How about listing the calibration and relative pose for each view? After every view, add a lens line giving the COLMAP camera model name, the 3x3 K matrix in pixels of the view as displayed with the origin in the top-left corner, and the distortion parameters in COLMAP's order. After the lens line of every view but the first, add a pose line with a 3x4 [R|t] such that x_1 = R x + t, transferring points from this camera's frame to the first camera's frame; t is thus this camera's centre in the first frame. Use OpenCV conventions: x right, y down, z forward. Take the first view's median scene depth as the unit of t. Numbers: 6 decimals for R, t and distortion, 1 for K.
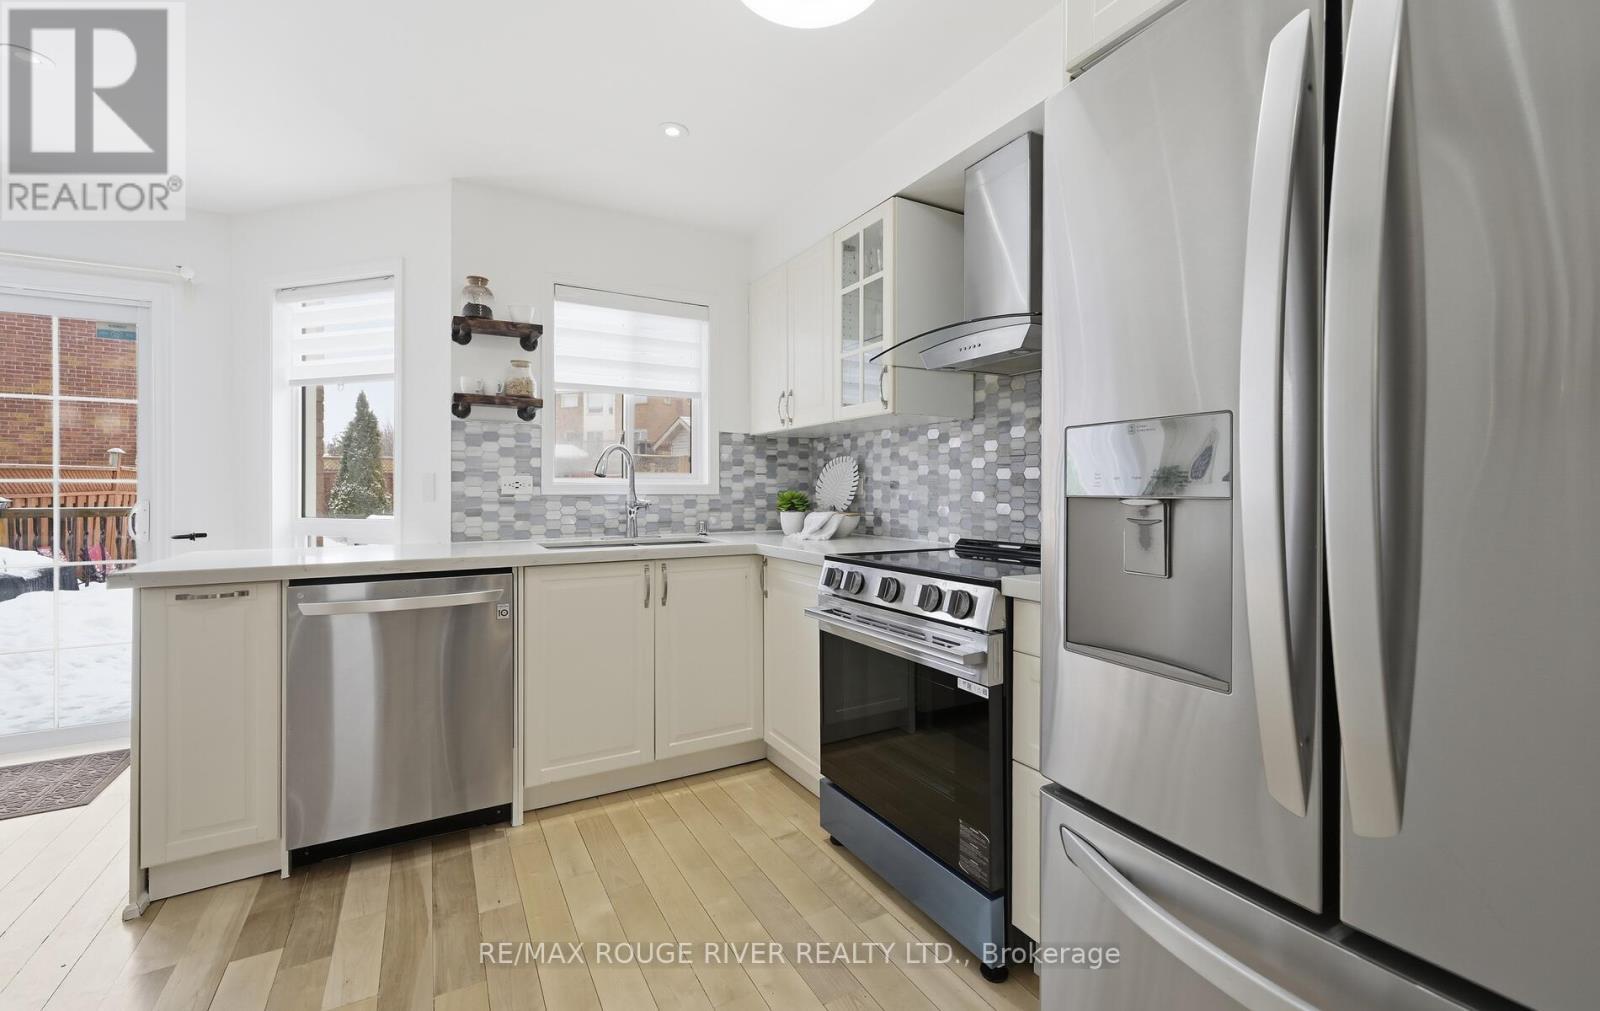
lens RADIAL K [[639.1, 0, 784.3], [0, 639.1, 489.8], [0, 0, 1]] dist [-0.002482, 0.000032]
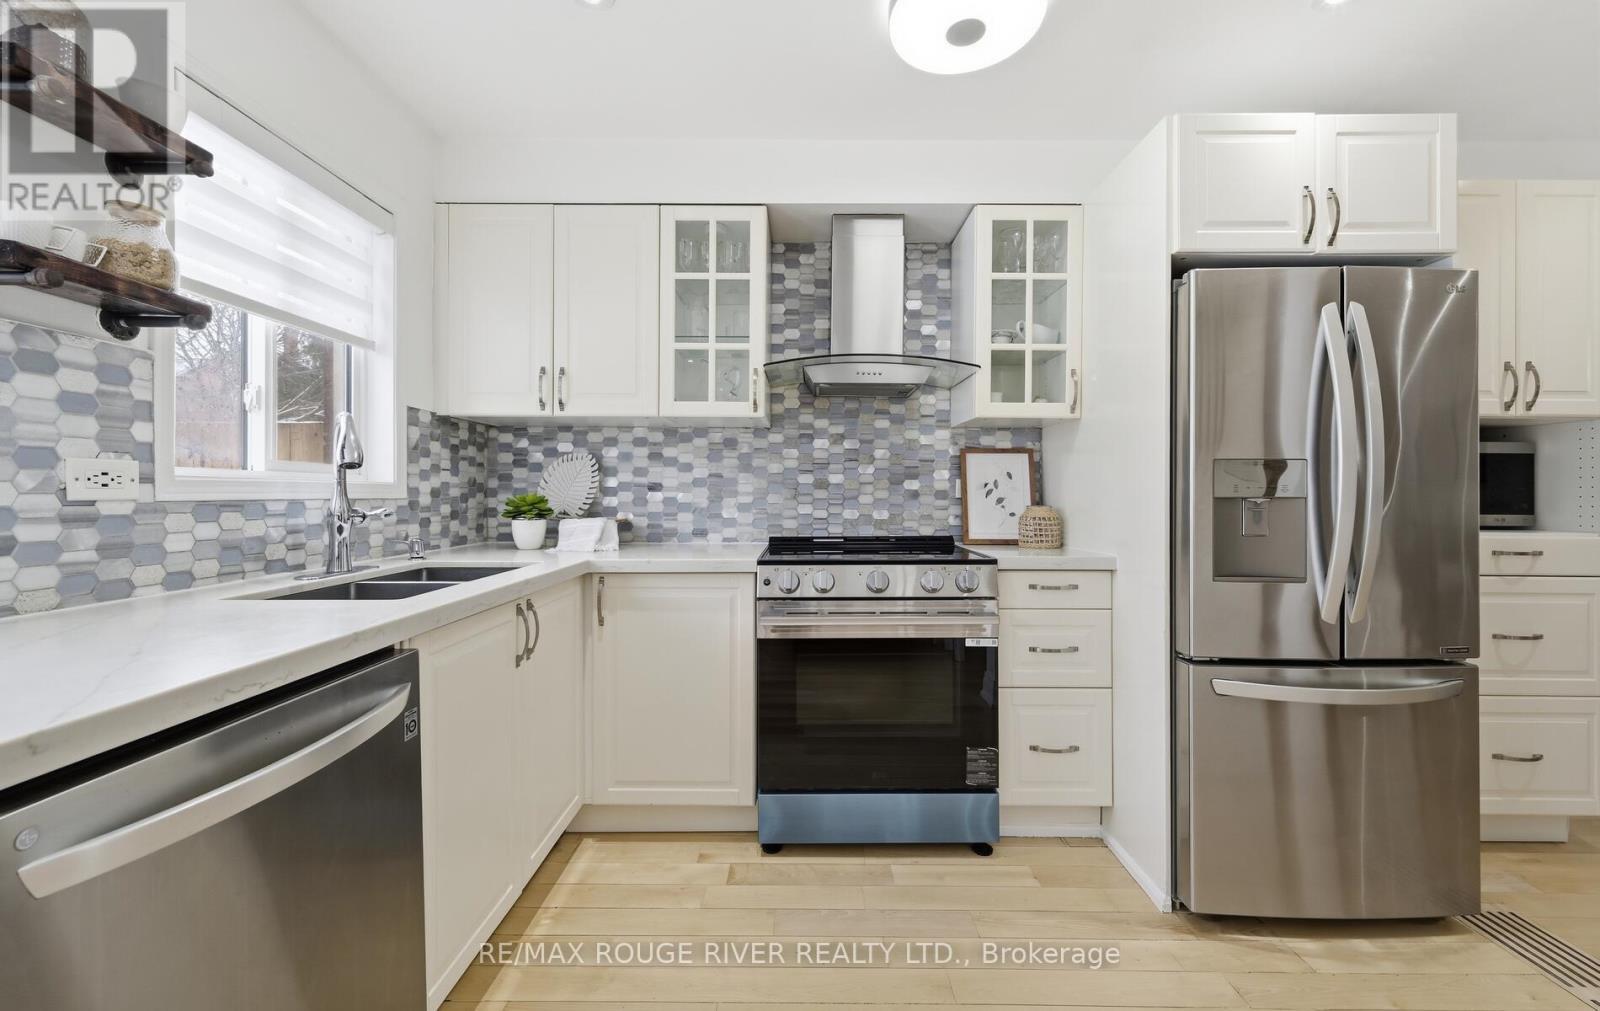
lens RADIAL K [[639.1, 0, 788.6], [0, 639.1, 495.8], [0, 0, 1]] dist [-0.002482, 0.000032]
pose [[0.506224, -0.002813, 0.862398, -0.562149], [-0.002318, 0.999987, 0.004622, 0.000758], [-0.862399, -0.004339, 0.506210, 0.362219]]
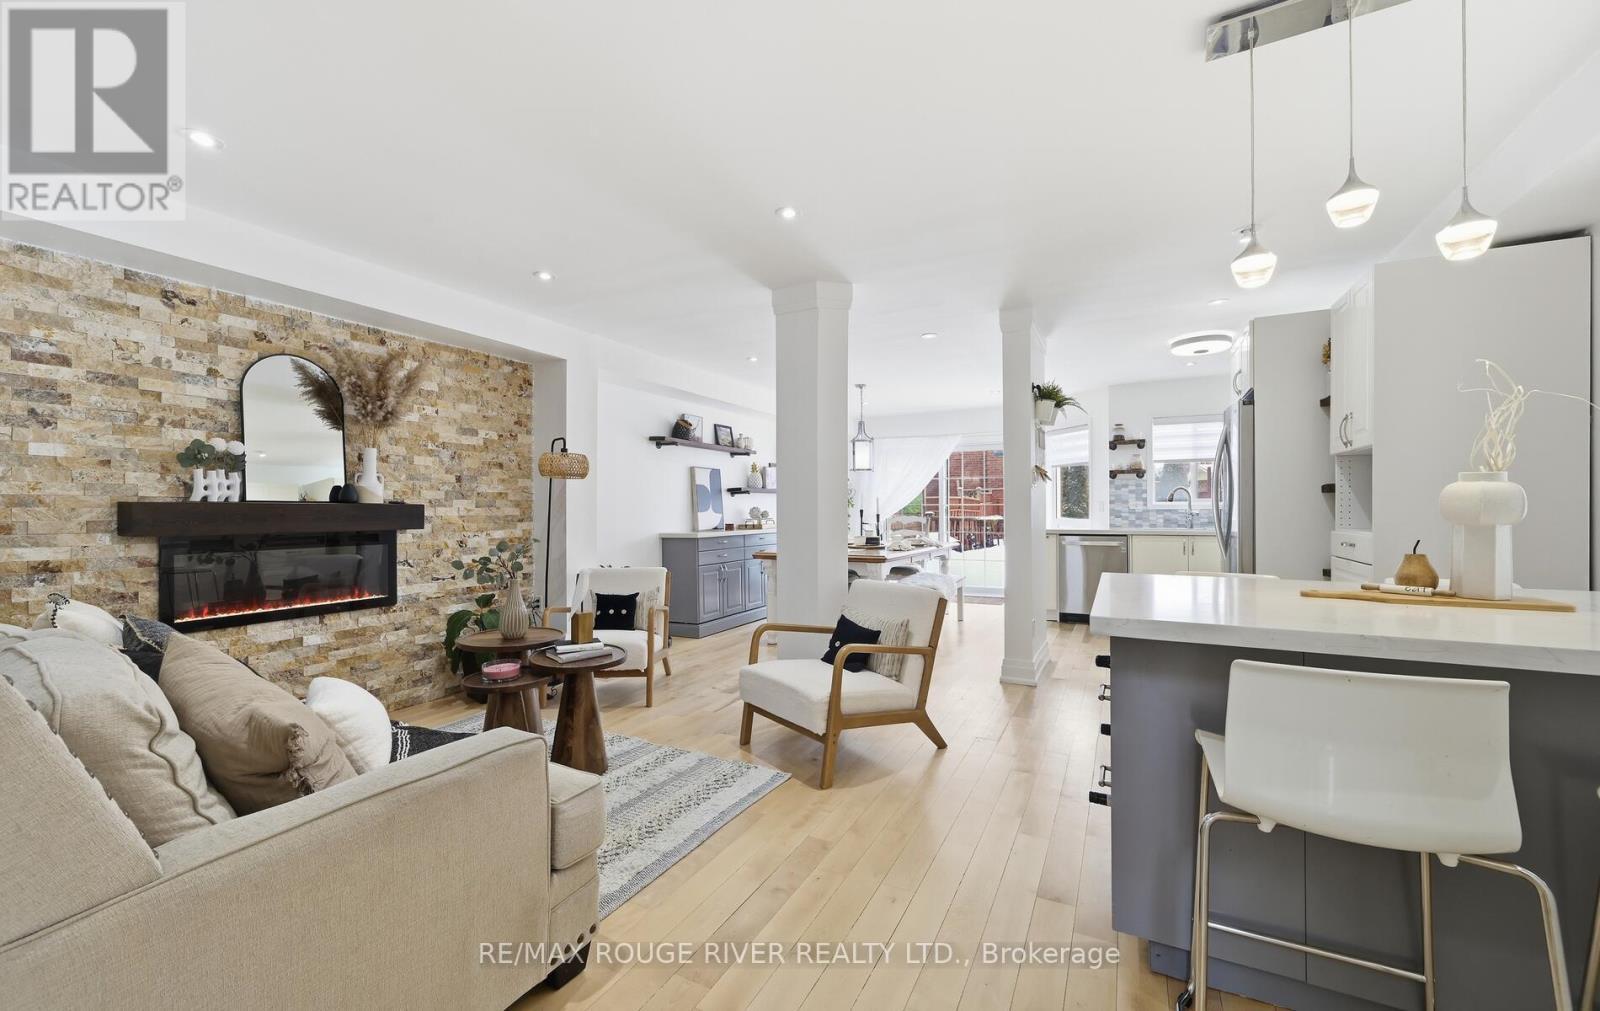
lens RADIAL K [[639.1, 0, 795.6], [0, 639.1, 500.5], [0, 0, 1]] dist [-0.002482, 0.000032]
pose [[0.551812, -0.012550, -0.833874, 0.891554], [-0.000984, 0.999876, -0.015700, 0.014083], [0.833968, 0.009484, 0.551732, -1.419564]]
